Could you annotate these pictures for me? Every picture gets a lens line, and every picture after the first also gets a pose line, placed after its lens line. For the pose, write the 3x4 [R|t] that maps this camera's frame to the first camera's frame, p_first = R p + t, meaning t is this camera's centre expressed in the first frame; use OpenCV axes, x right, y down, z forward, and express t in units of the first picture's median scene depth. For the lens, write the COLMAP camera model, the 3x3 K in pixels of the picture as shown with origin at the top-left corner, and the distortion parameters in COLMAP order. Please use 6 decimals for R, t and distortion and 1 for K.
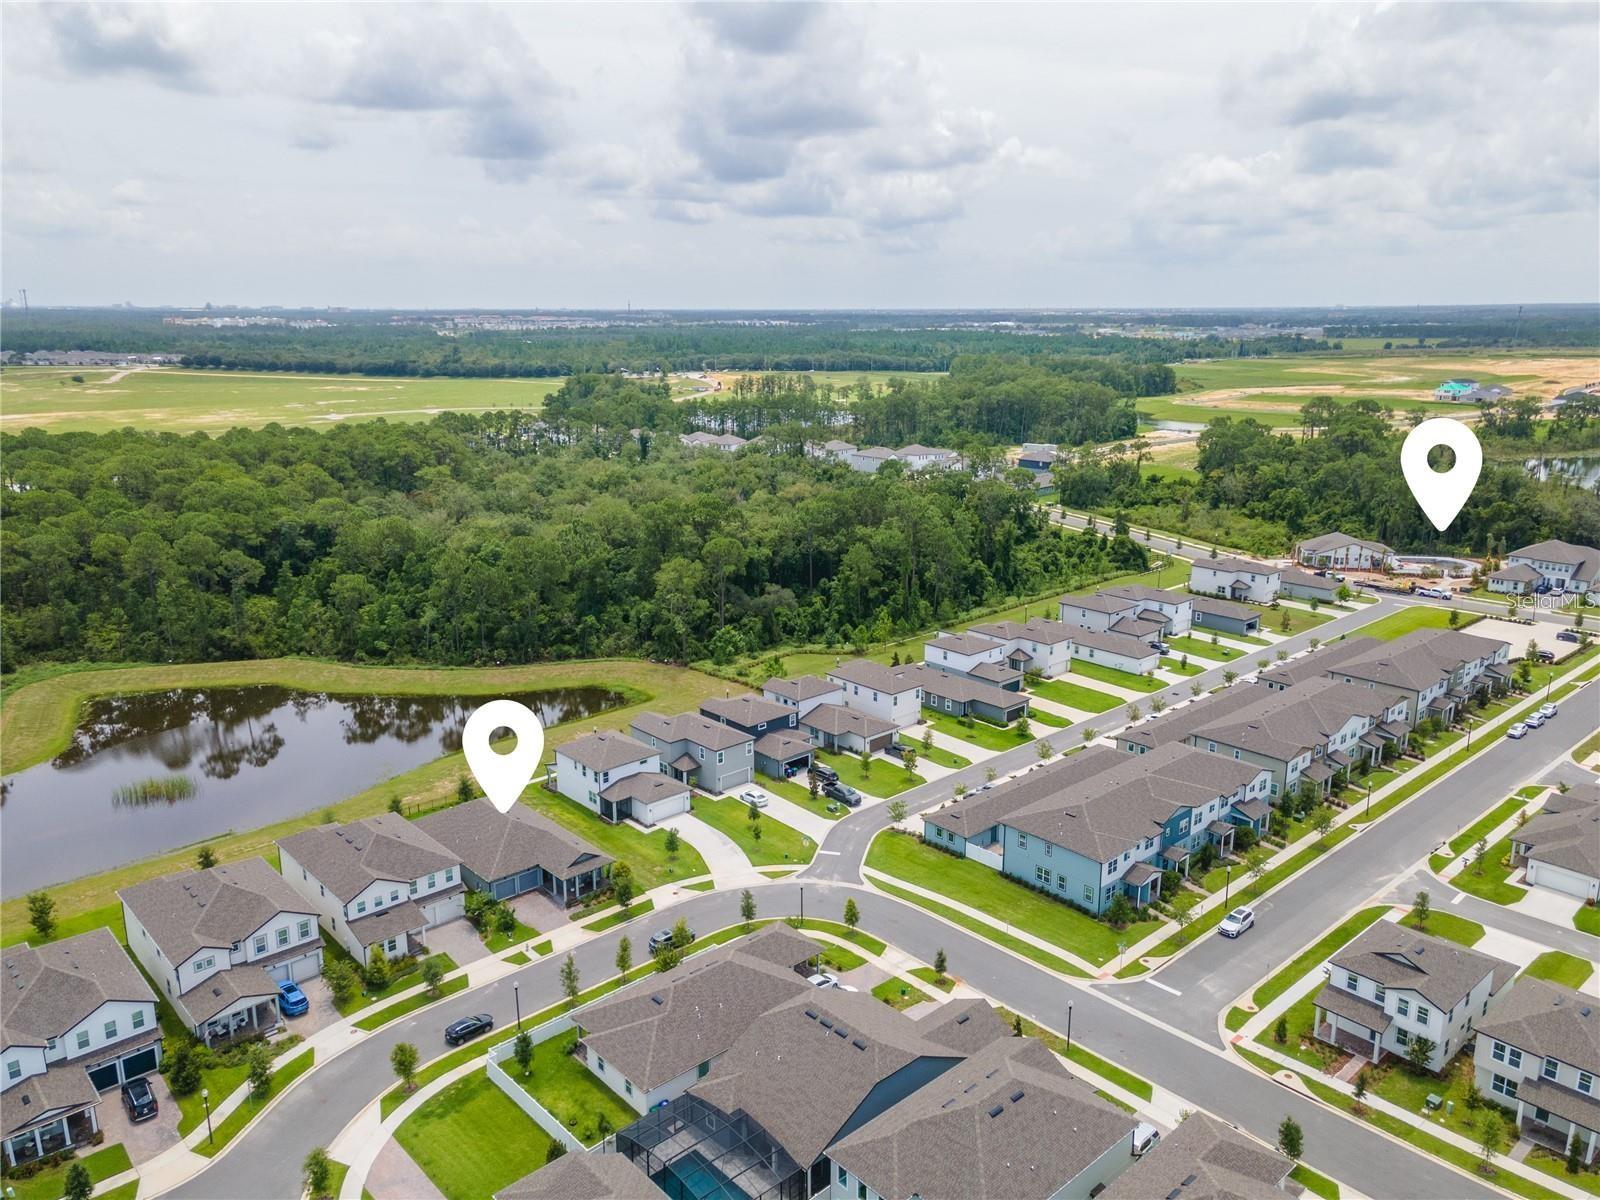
lens RADIAL K [[1206.5, 0, 800.0], [0, 1206.5, 600.0], [0, 0, 1]] dist [-0.000211, 0.233011]
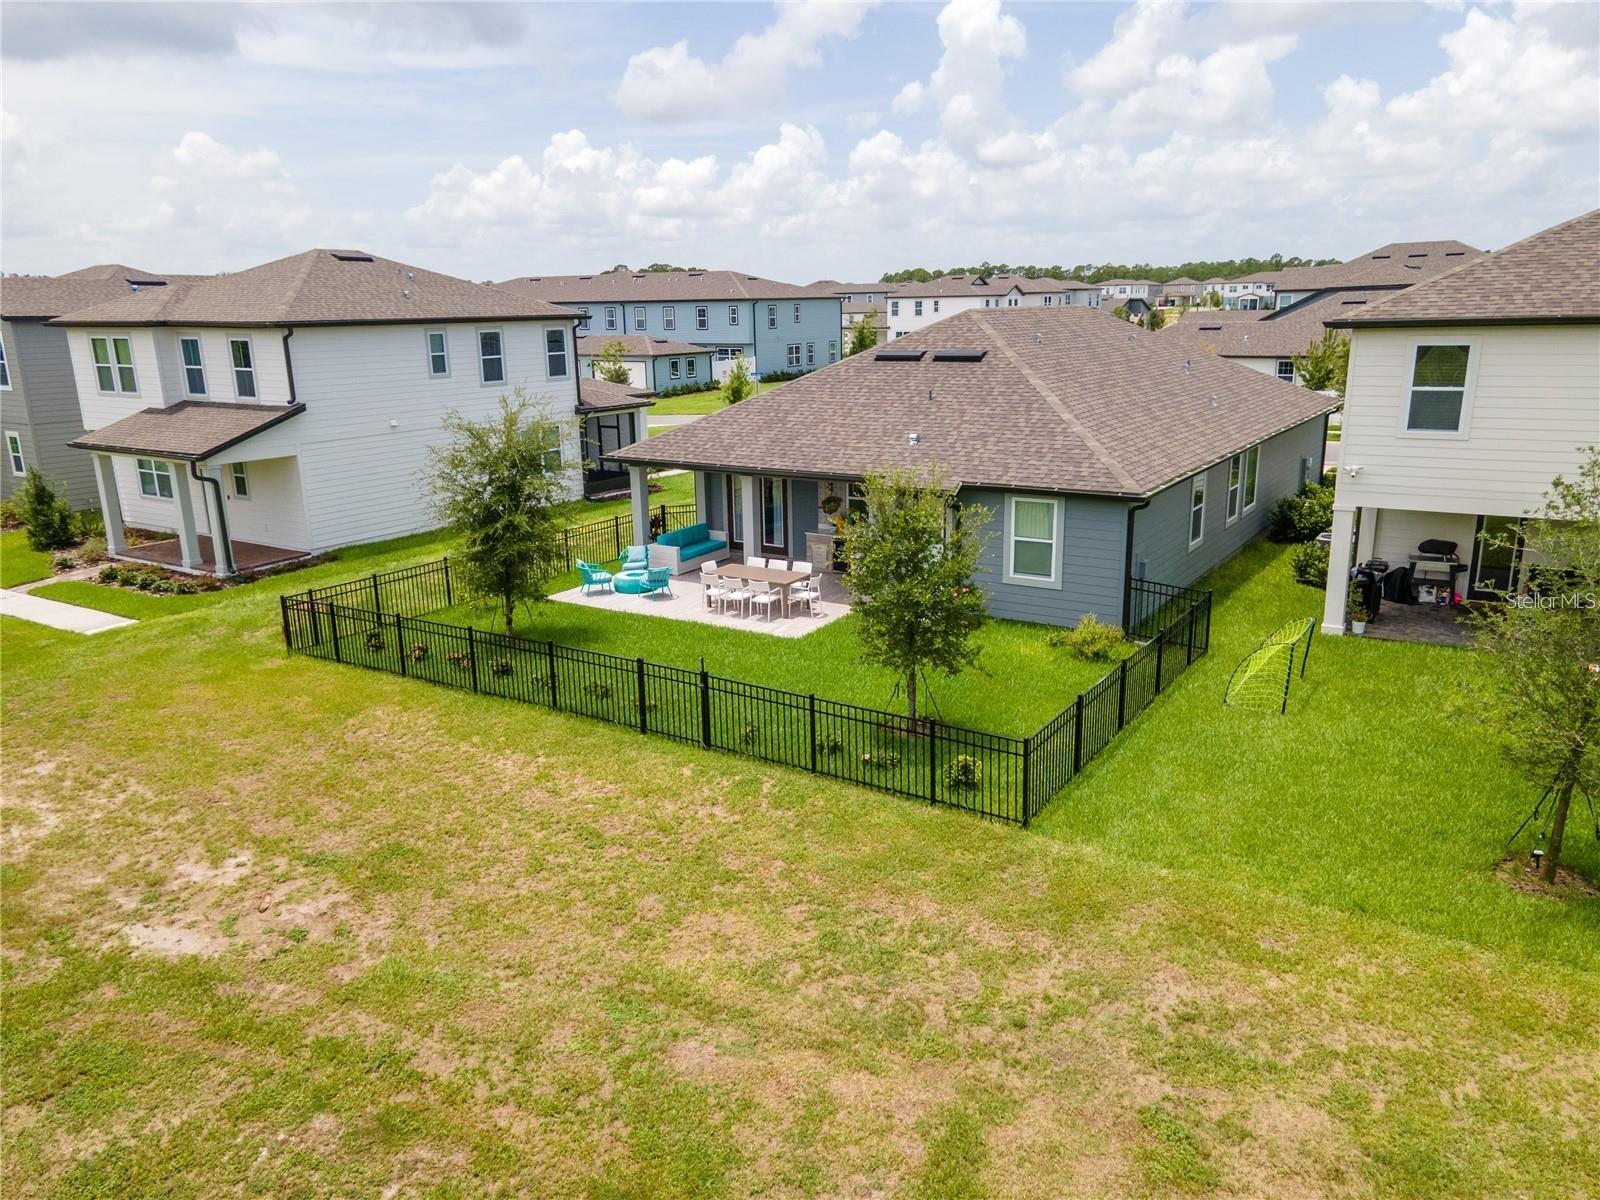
lens RADIAL K [[1161.3, 0, 794.1], [0, 1161.3, 606.6], [0, 0, 1]] dist [0.047678, 0.007789]
pose [[-0.261048, -0.235131, 0.936252, -0.479547], [0.248177, 0.920934, 0.300481, 0.150849], [-0.932878, 0.310796, -0.182054, 1.138549]]
